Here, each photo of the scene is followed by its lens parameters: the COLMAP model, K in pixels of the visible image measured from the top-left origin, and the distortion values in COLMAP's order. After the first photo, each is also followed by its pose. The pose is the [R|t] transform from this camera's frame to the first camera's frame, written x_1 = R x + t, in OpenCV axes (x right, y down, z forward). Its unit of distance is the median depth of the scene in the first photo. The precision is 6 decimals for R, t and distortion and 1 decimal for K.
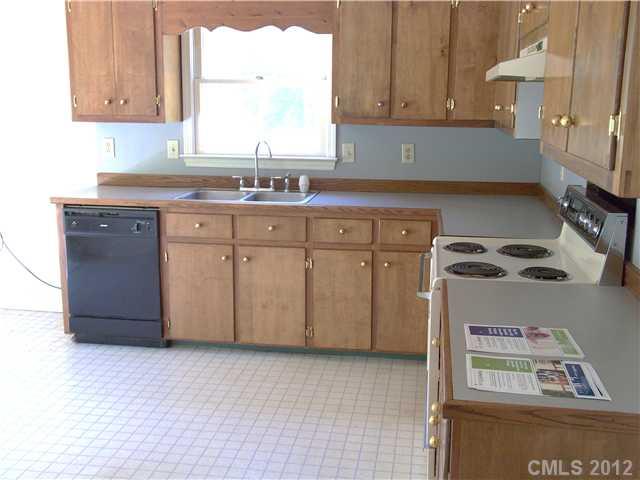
lens RADIAL K [[719.4, 0, 319.6], [0, 719.4, 241.1], [0, 0, 1]] dist [-0.003614, 0.000000]
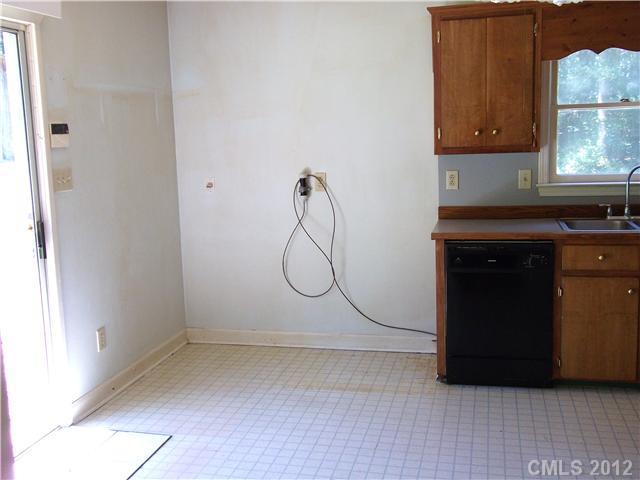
lens RADIAL K [[719.4, 0, 321.7], [0, 719.4, 239.8], [0, 0, 1]] dist [-0.003614, 0.000000]
pose [[0.995787, -0.034124, -0.085111, -0.427531], [0.030457, 0.998566, -0.044023, -0.013657], [0.086491, 0.041245, 0.995398, 0.026325]]
